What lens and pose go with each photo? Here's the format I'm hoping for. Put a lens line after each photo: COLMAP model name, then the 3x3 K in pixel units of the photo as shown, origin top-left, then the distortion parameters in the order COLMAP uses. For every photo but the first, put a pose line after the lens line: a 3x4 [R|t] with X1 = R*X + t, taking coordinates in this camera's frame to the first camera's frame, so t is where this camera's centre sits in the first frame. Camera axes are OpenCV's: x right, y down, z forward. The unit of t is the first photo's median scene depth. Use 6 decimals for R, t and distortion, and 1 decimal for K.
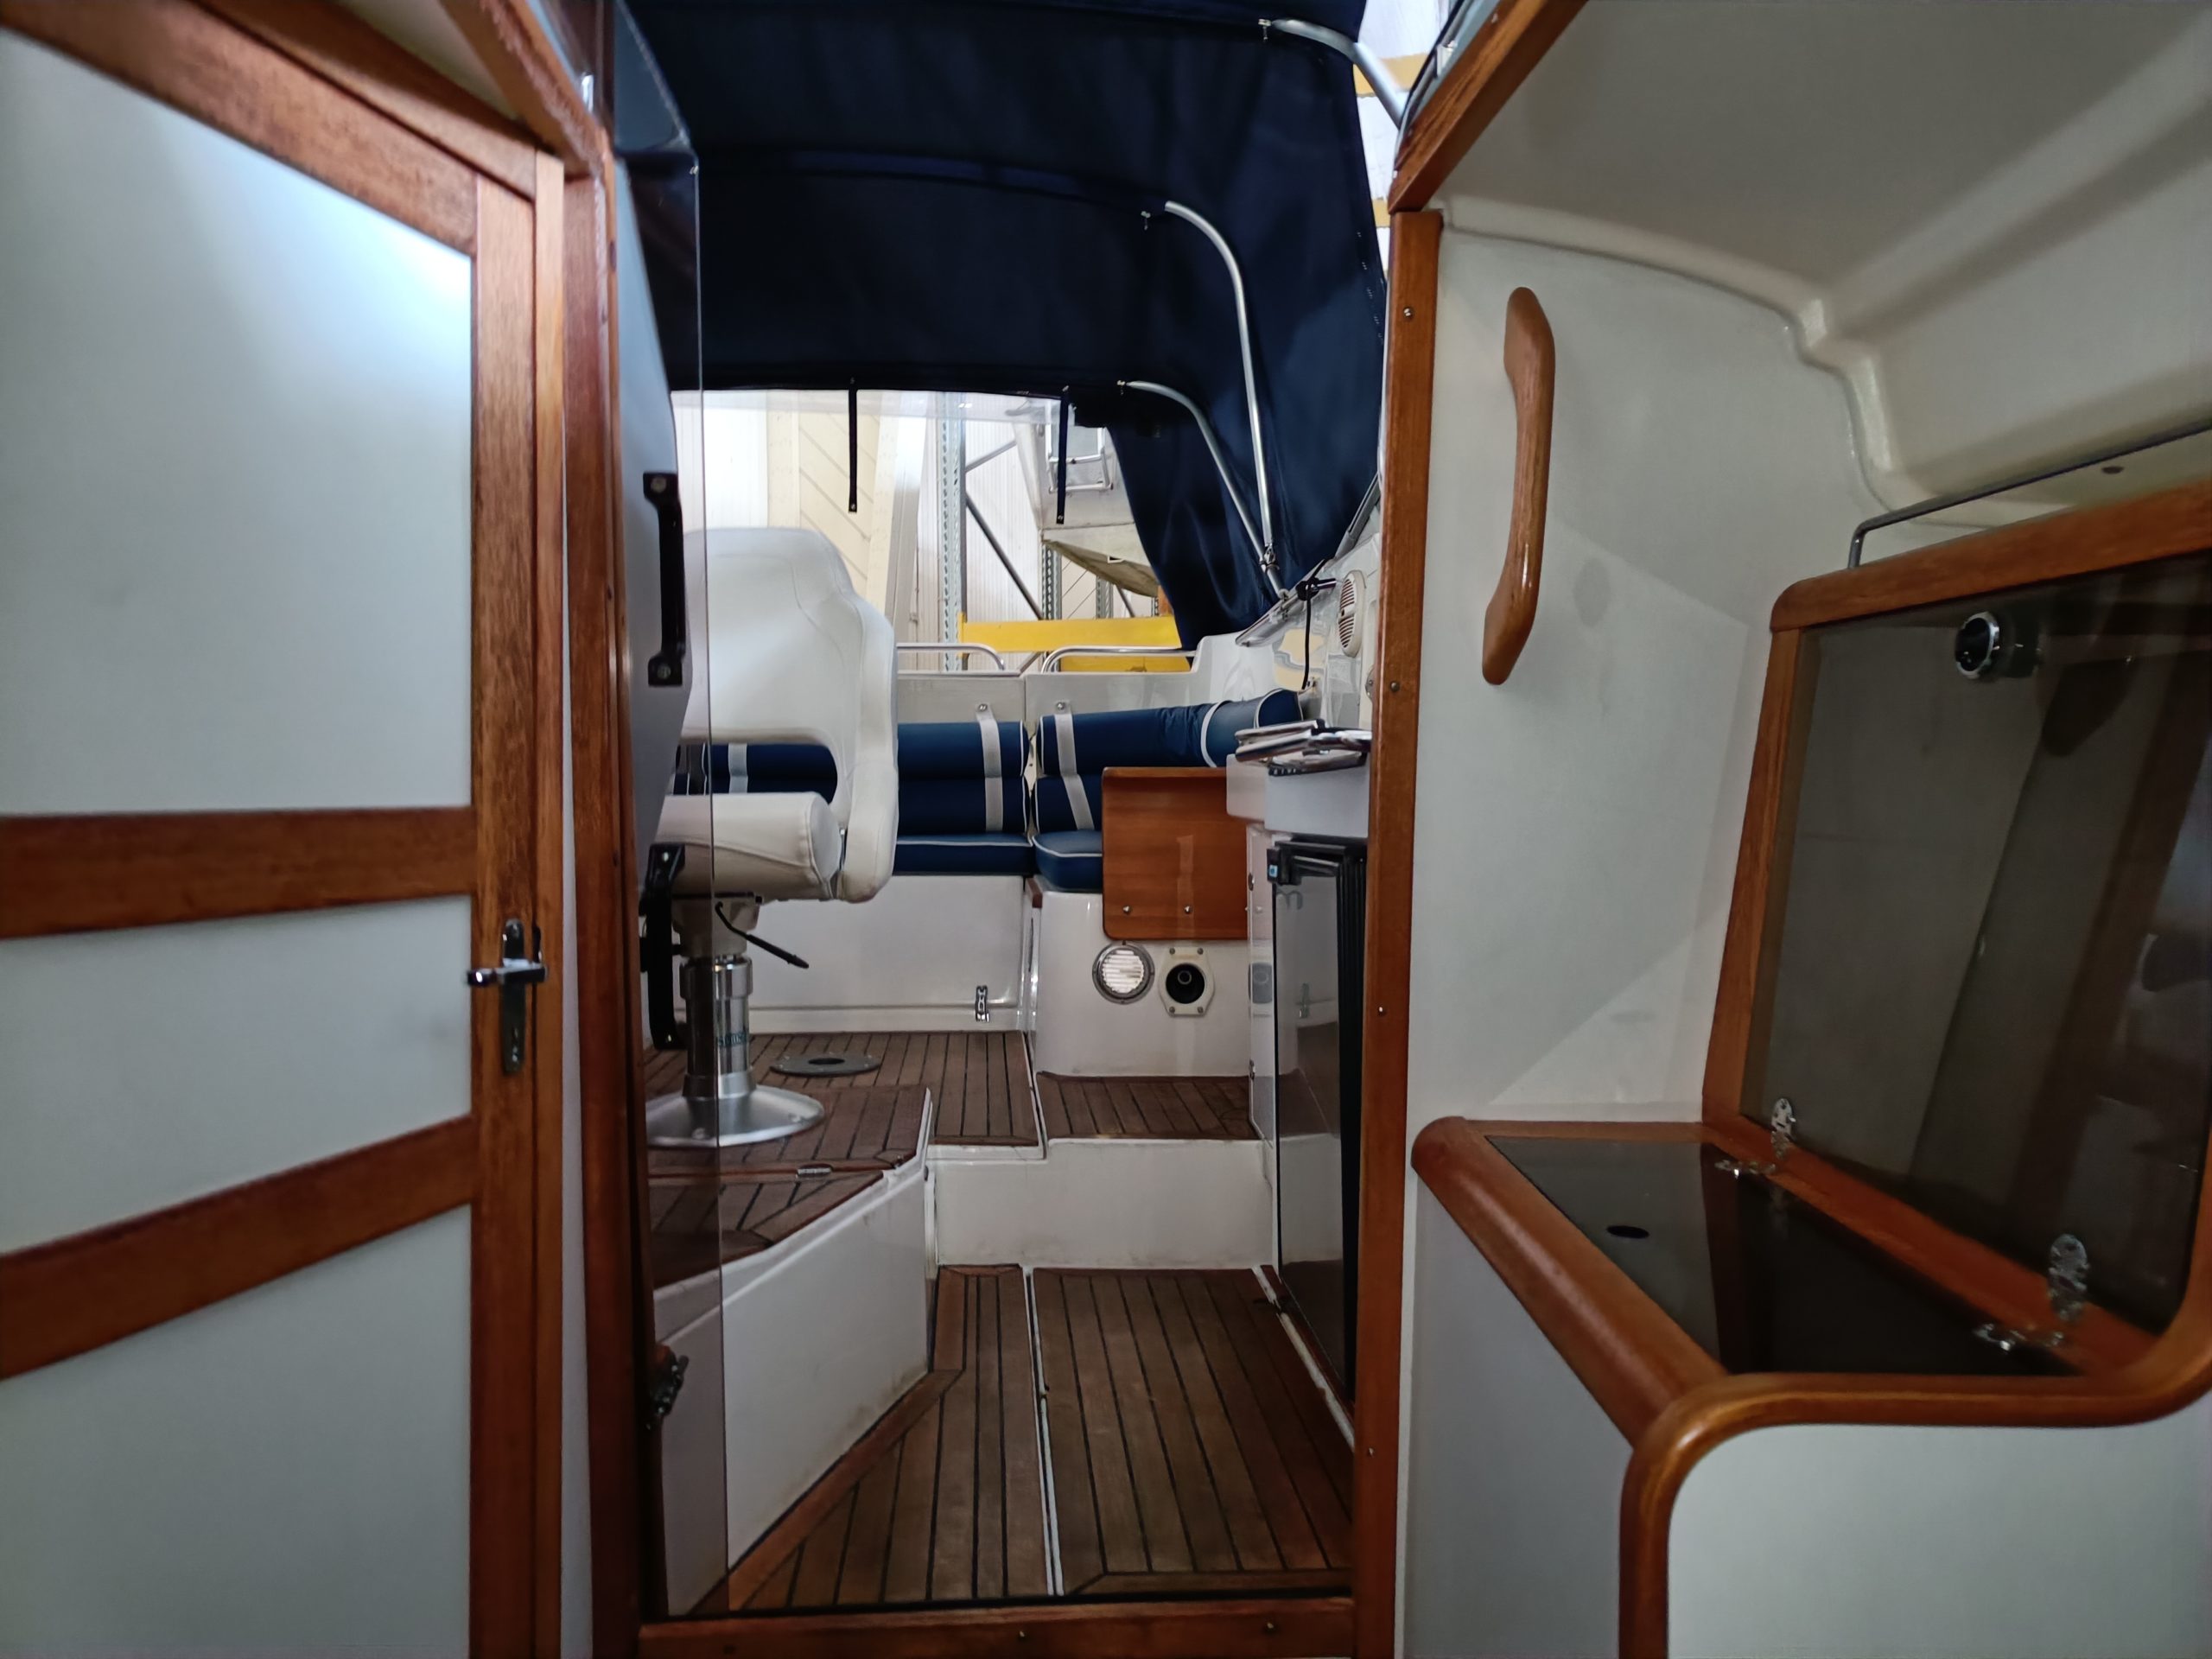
lens RADIAL K [[1587.1, 0, 1013.0], [0, 1587.1, 825.6], [0, 0, 1]] dist [0.045262, -0.151368]
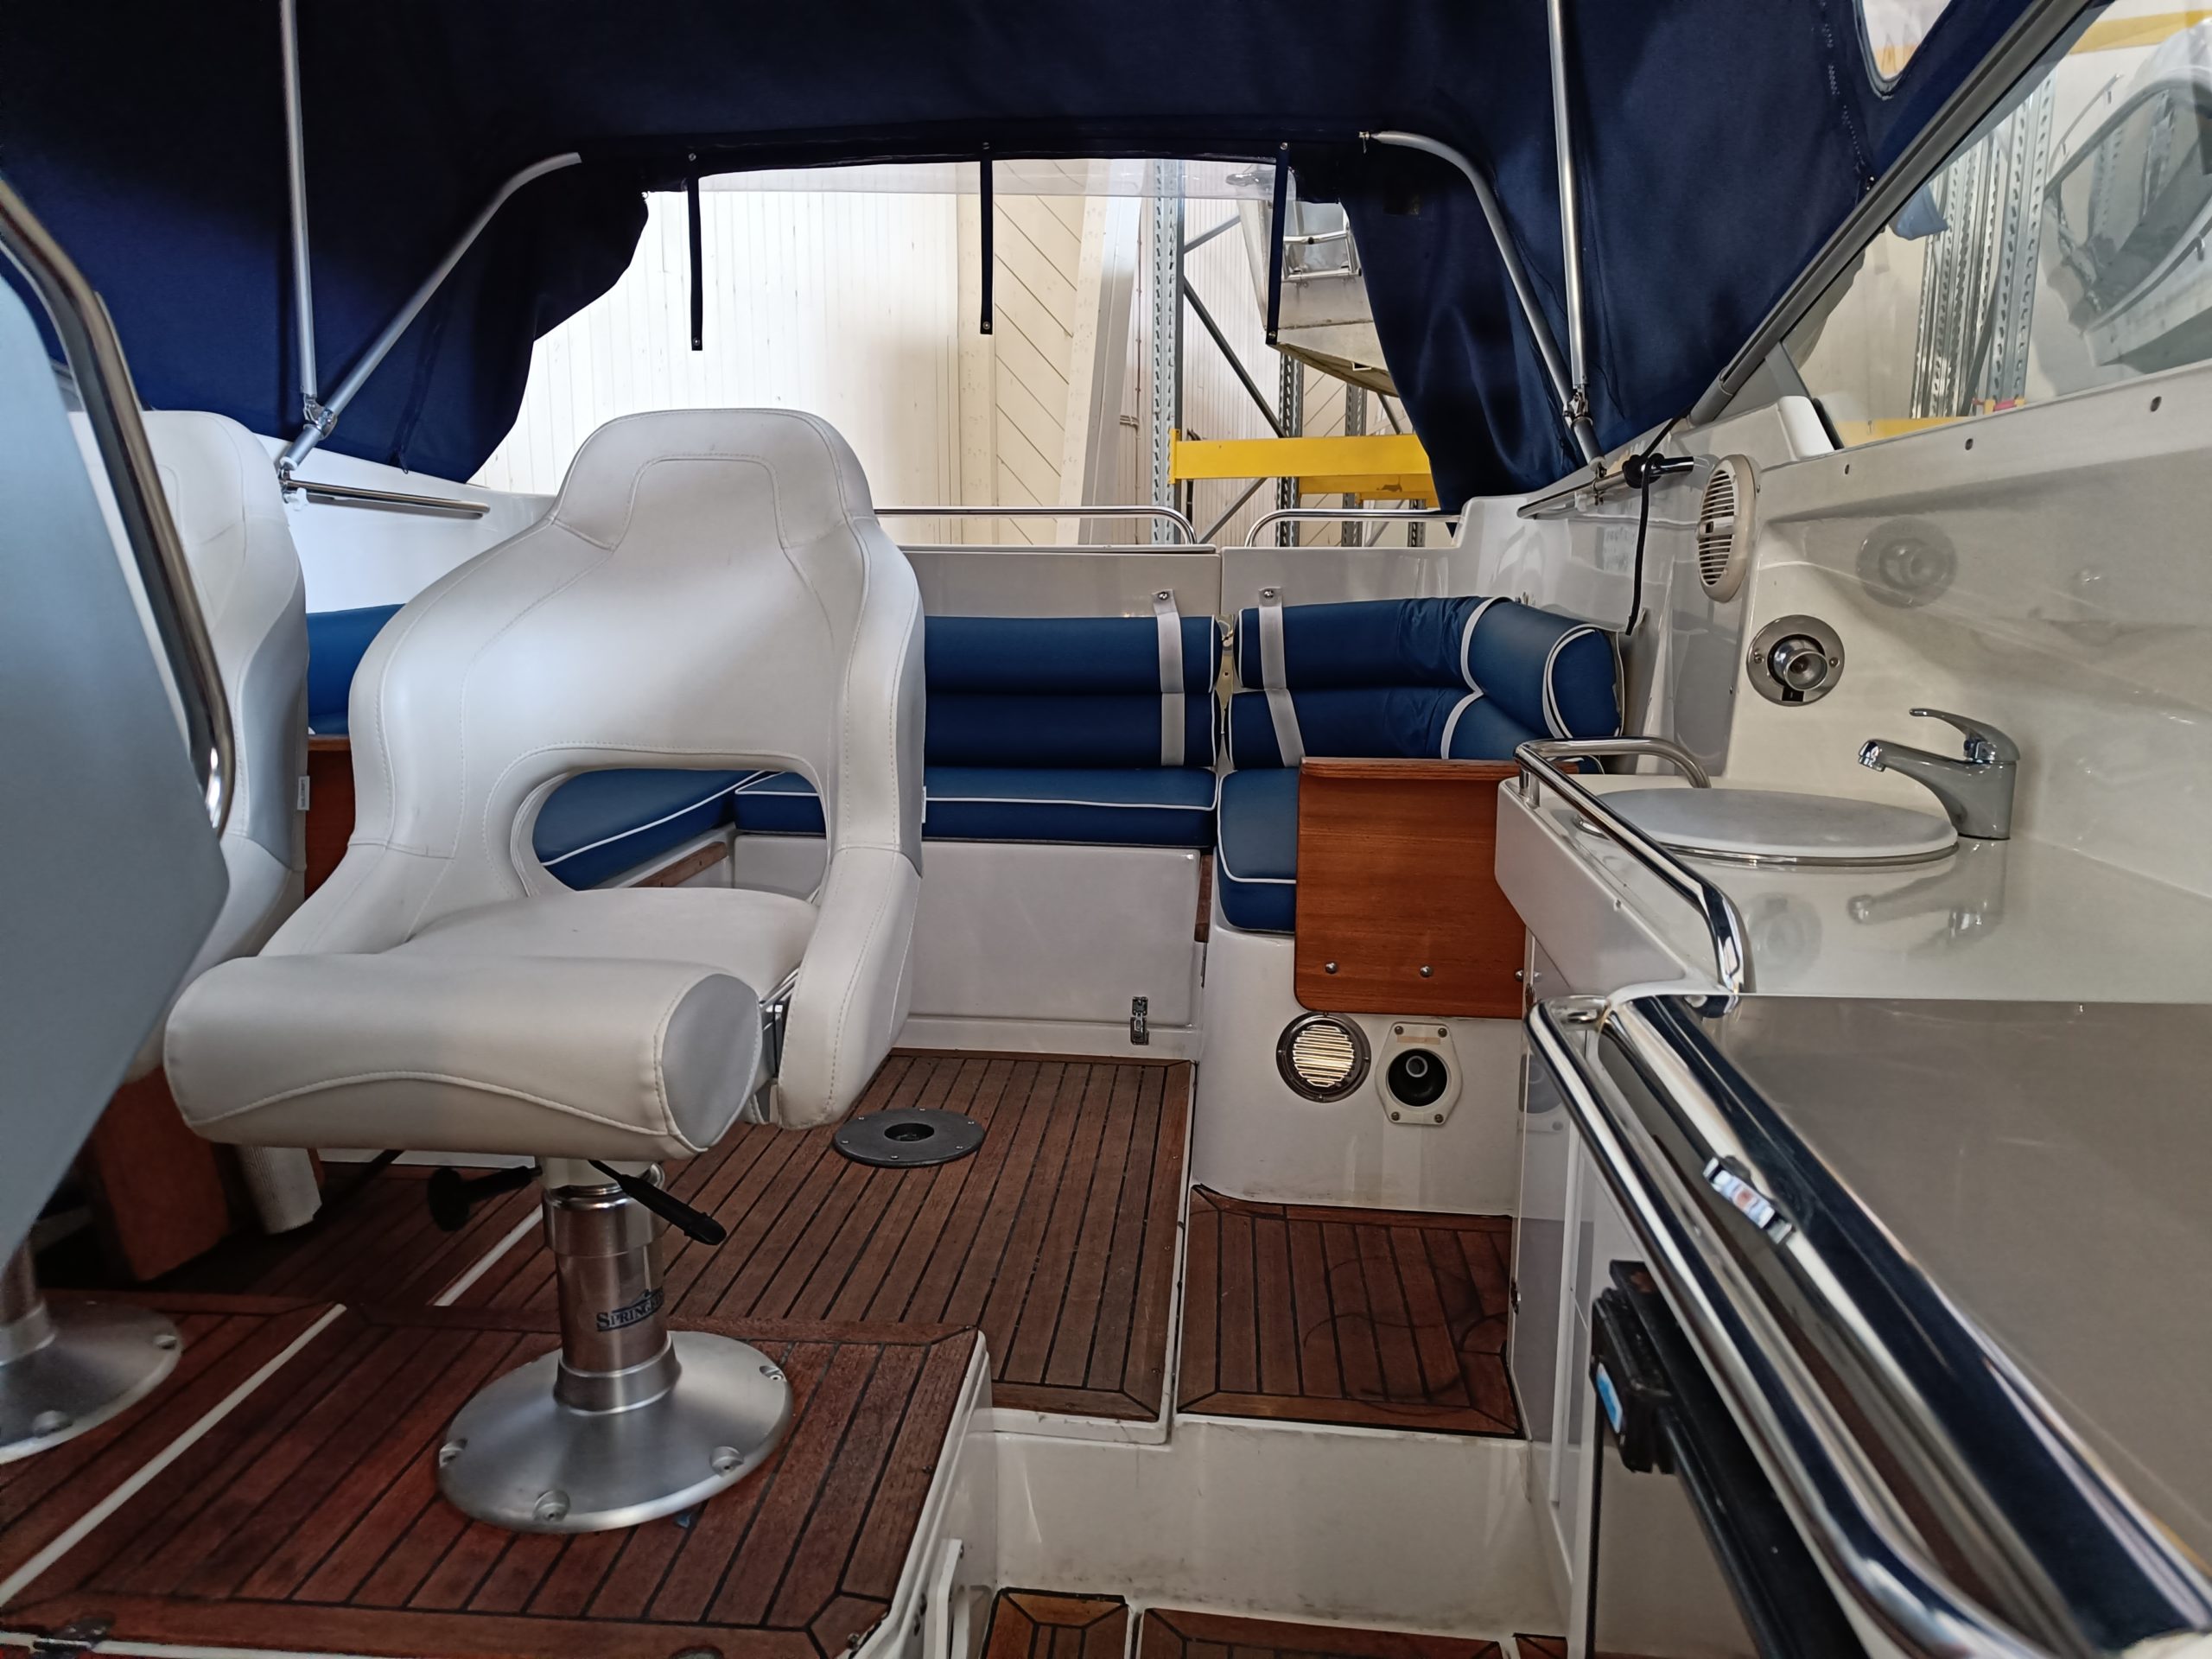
lens RADIAL K [[1587.1, 0, 1013.0], [0, 1587.1, 825.6], [0, 0, 1]] dist [0.045262, -0.151368]
pose [[0.987914, 0.026705, -0.152687, 0.030644], [-0.005865, 0.990782, 0.135338, -0.072634], [0.154893, -0.132807, 0.978964, 0.255977]]
